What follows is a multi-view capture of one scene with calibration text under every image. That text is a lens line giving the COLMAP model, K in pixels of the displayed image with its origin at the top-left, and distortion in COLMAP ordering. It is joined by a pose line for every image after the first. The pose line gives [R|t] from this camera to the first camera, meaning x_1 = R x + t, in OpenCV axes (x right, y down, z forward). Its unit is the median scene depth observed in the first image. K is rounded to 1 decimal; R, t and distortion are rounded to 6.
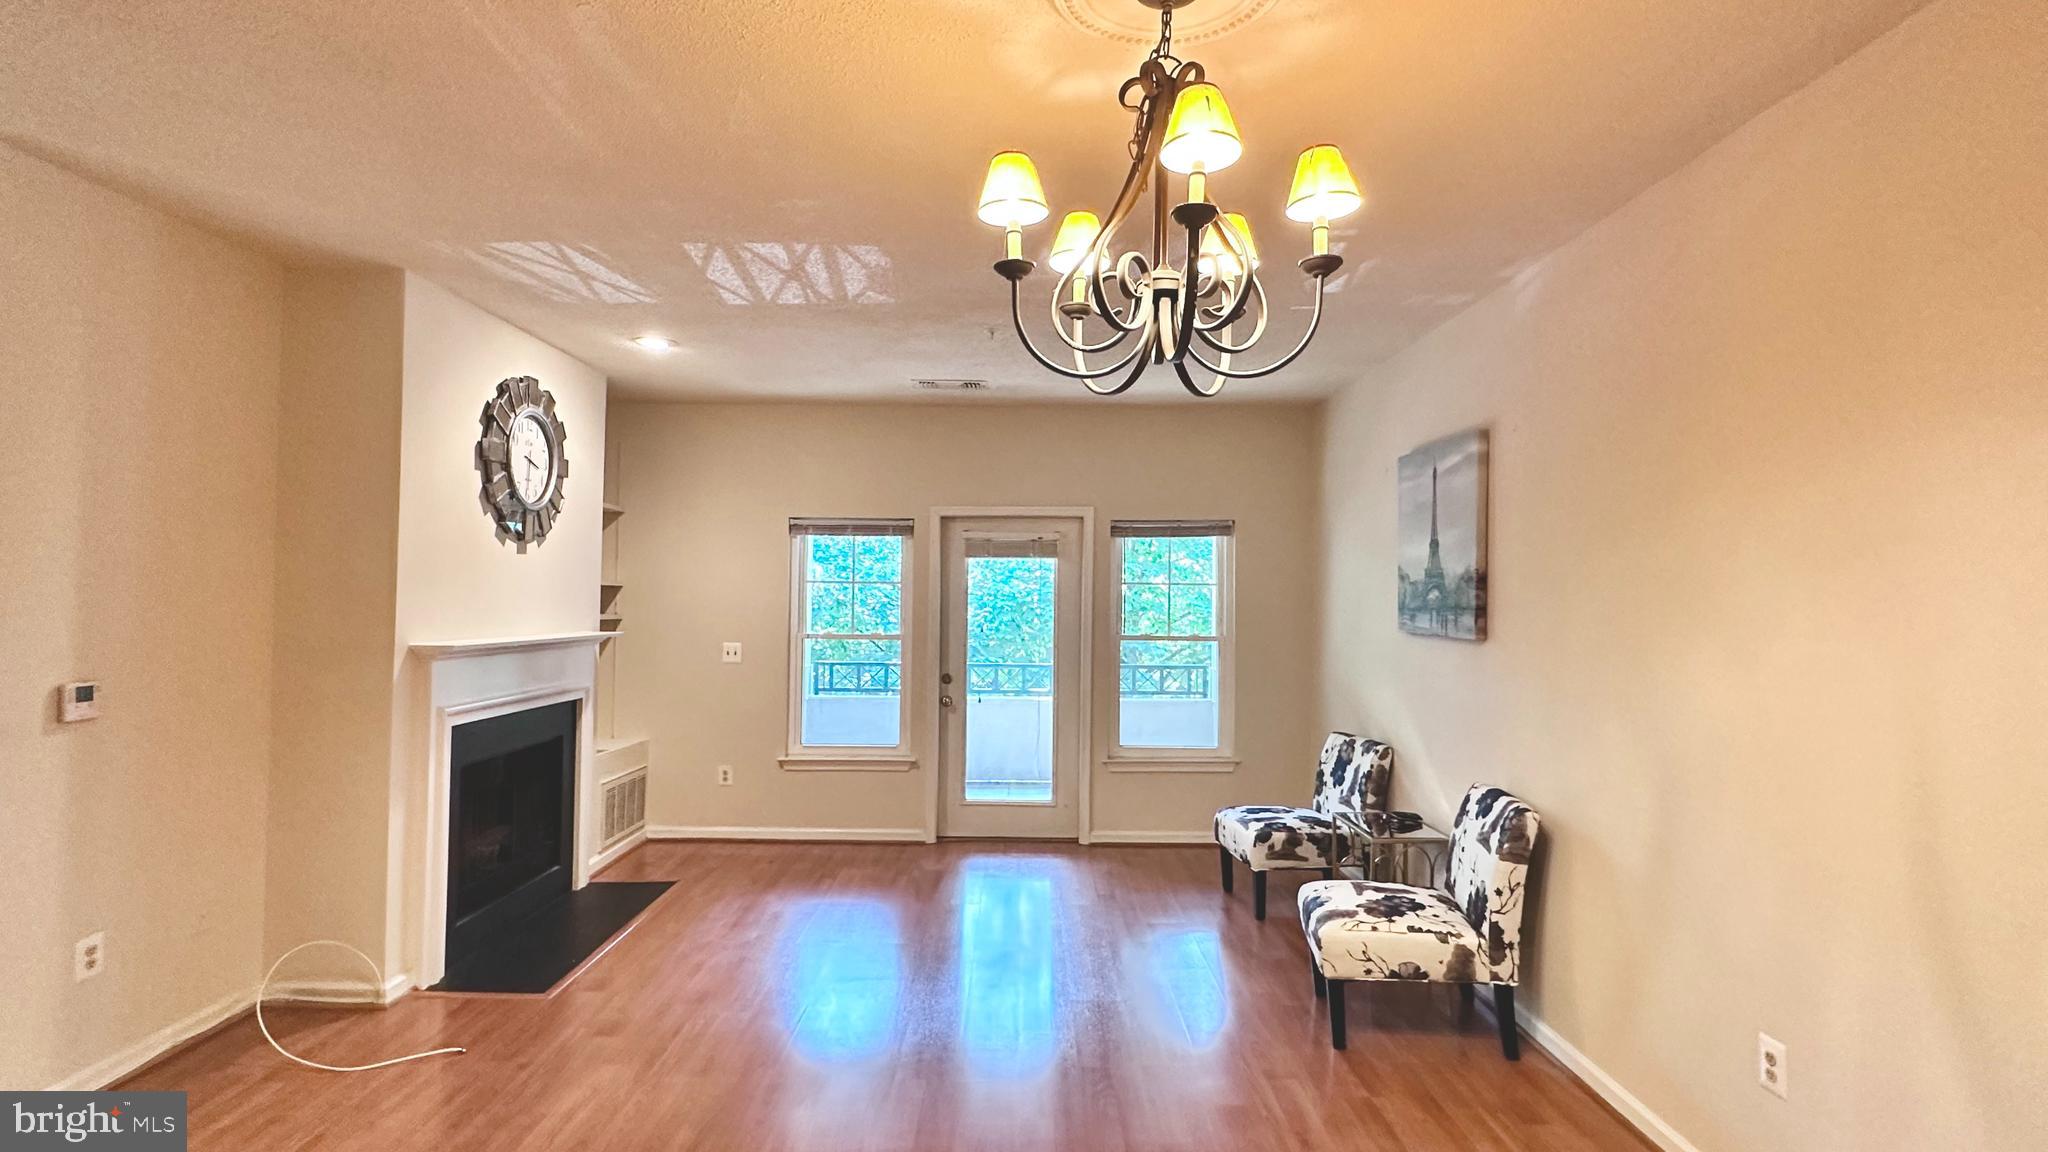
lens RADIAL K [[1012.4, 0, 1024.0], [0, 1012.4, 576.0], [0, 0, 1]] dist [-0.004434, -0.000389]
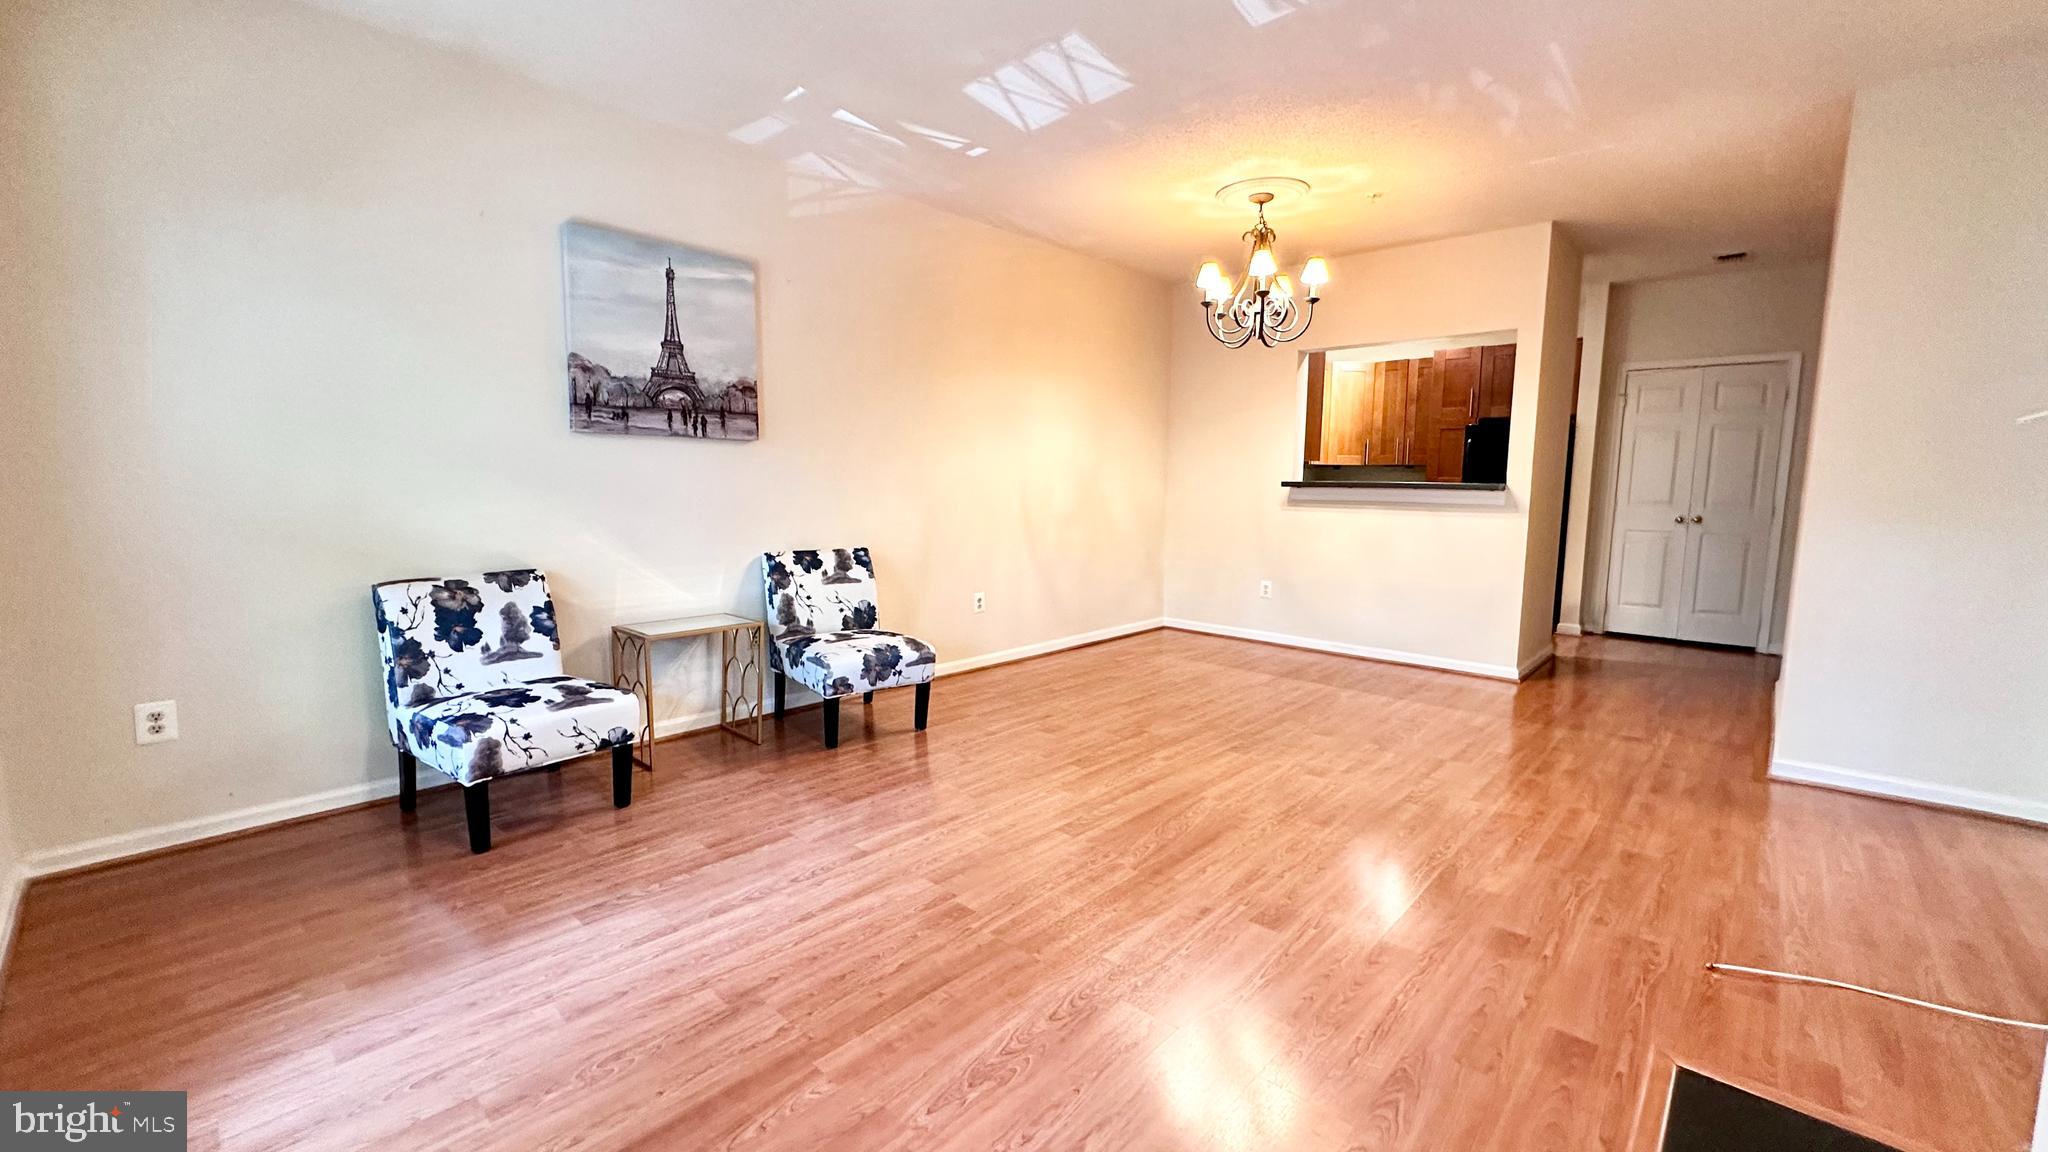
lens RADIAL K [[815.4, 0, 1024.0], [0, 815.4, 576.0], [0, 0, 1]] dist [-0.006766, 0.000760]
pose [[-0.731453, -0.098652, 0.674718, -0.427721], [-0.032498, 0.993398, 0.110017, 0.096943], [-0.681117, 0.058546, -0.729830, 1.357509]]
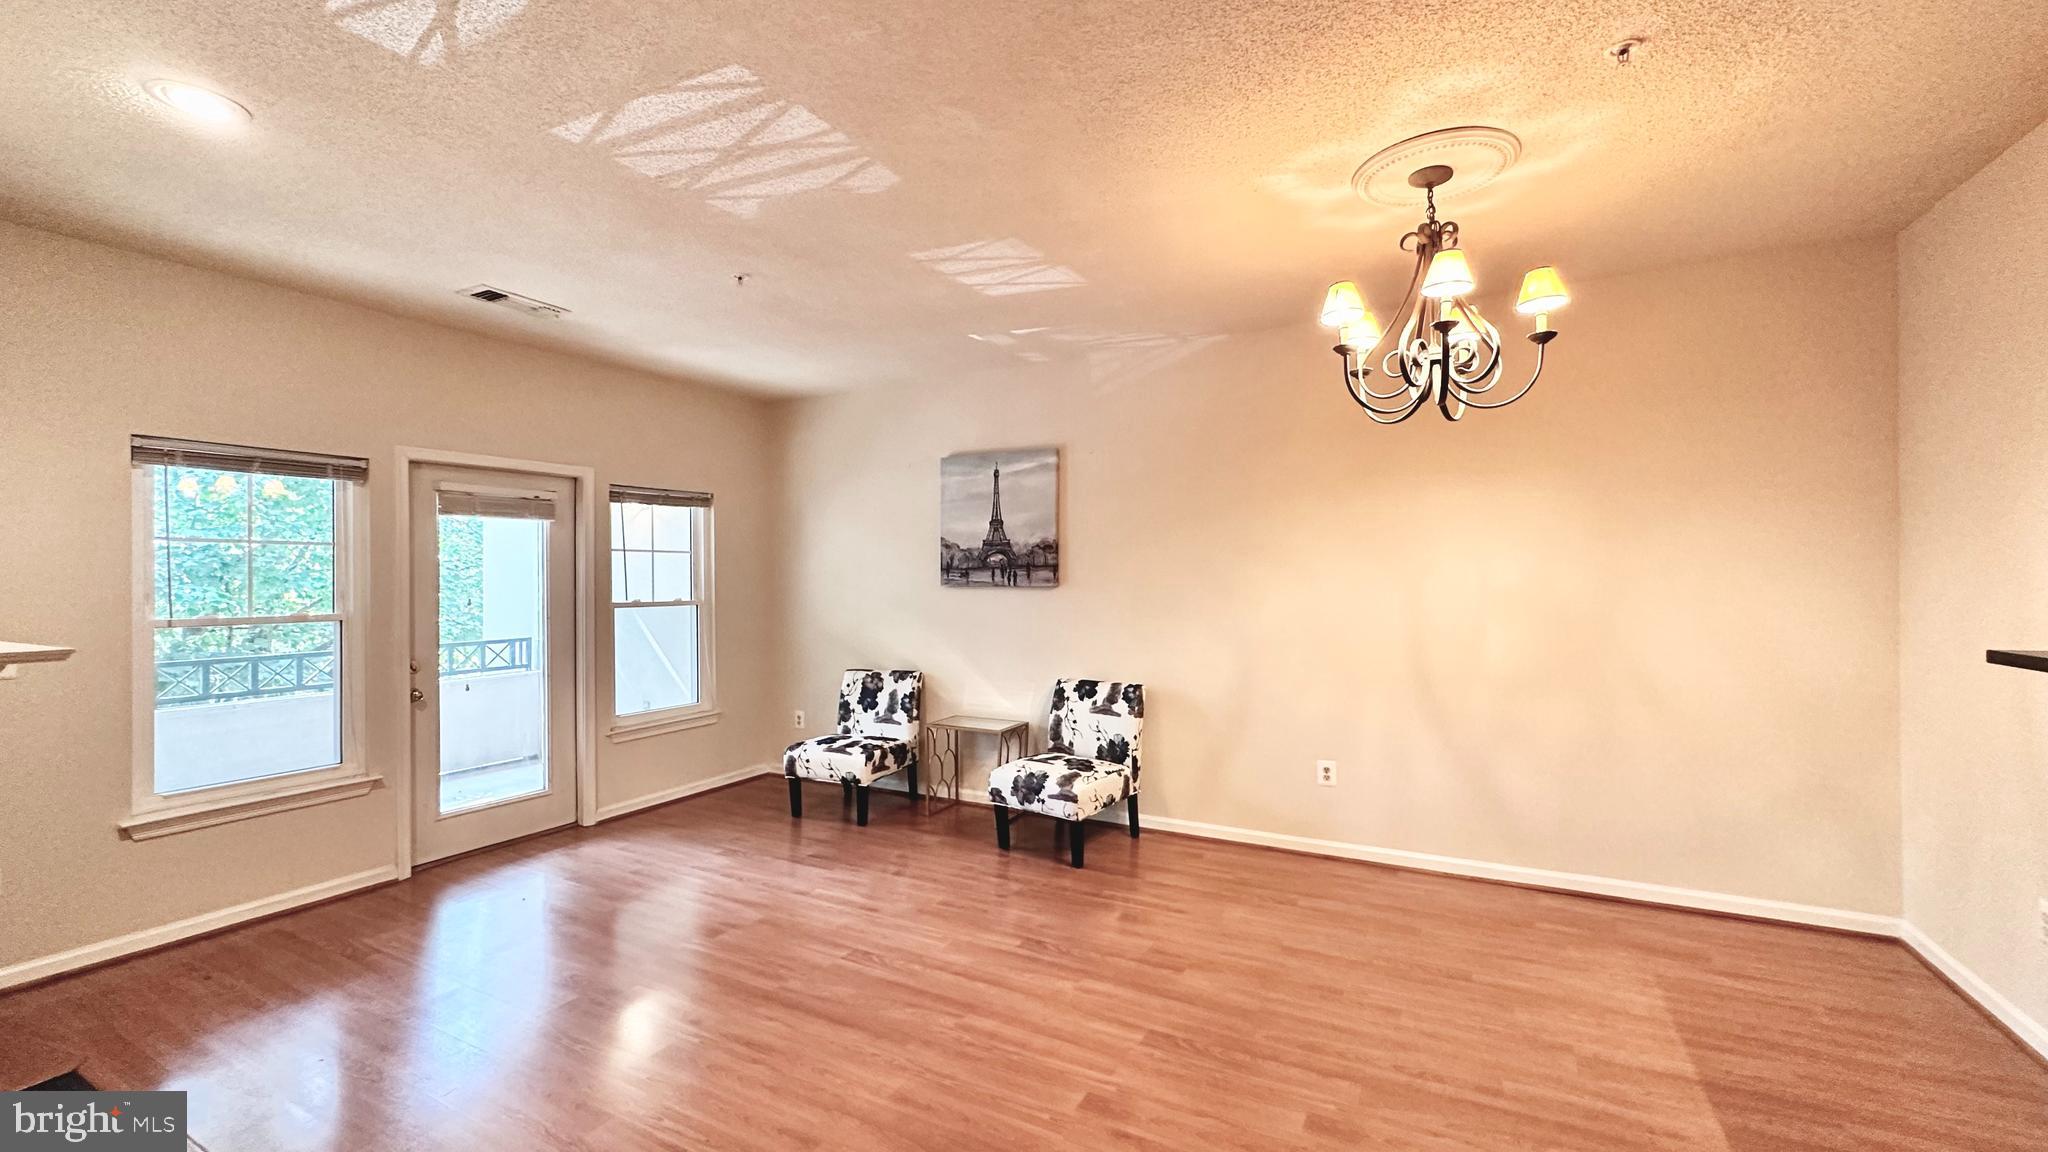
lens RADIAL K [[815.4, 0, 1024.0], [0, 815.4, 576.0], [0, 0, 1]] dist [-0.006766, 0.000760]
pose [[0.477198, -0.011039, 0.878726, -0.586761], [-0.006933, 0.999843, 0.016326, 0.024985], [-0.878768, -0.013883, 0.477047, 0.408861]]
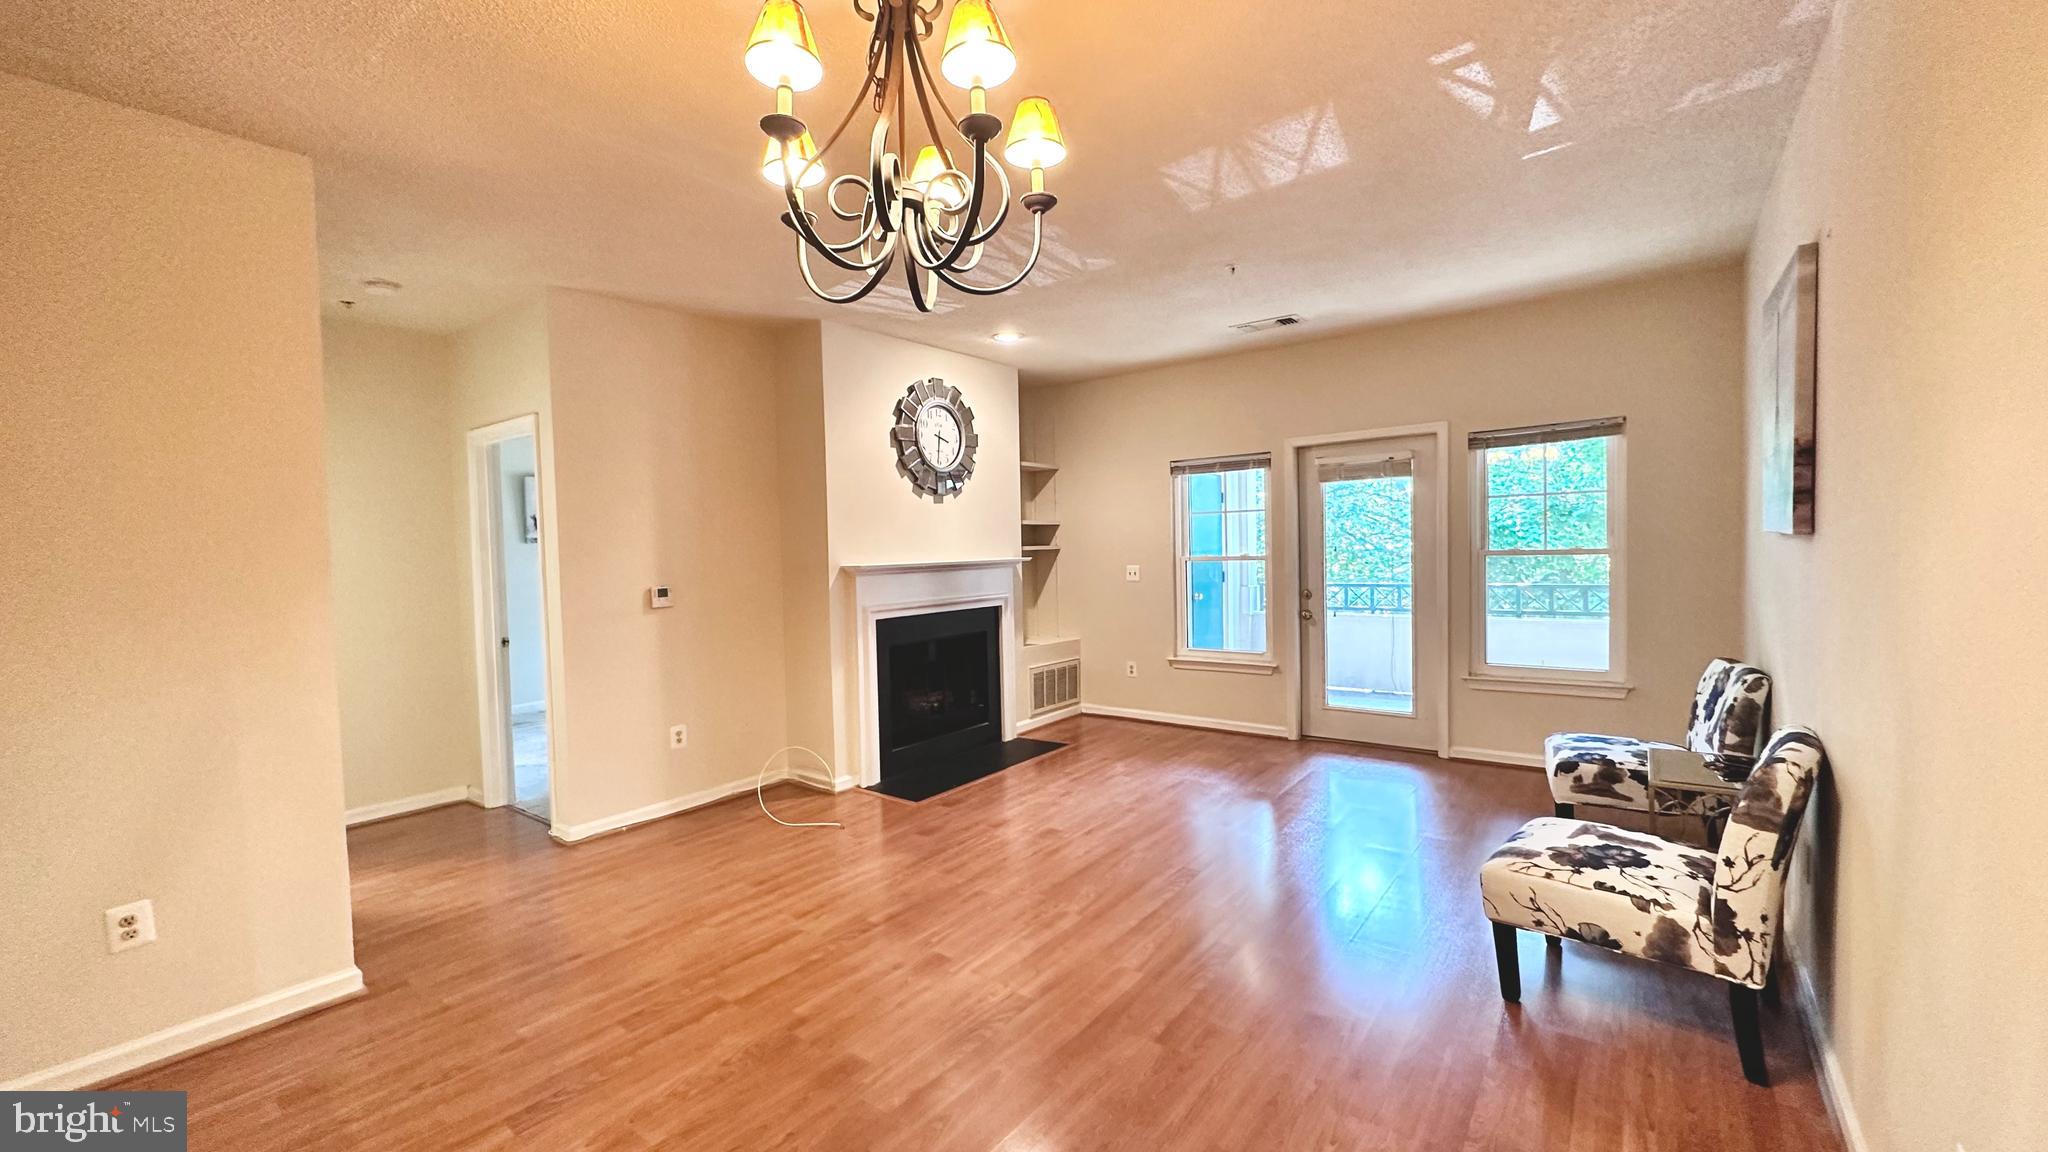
lens RADIAL K [[815.4, 0, 1024.0], [0, 815.4, 576.0], [0, 0, 1]] dist [-0.006766, 0.000760]
pose [[0.791471, -0.010005, -0.611125, 0.324443], [0.050696, 0.997495, 0.049326, 0.031841], [0.609100, -0.070021, 0.789996, 0.162366]]
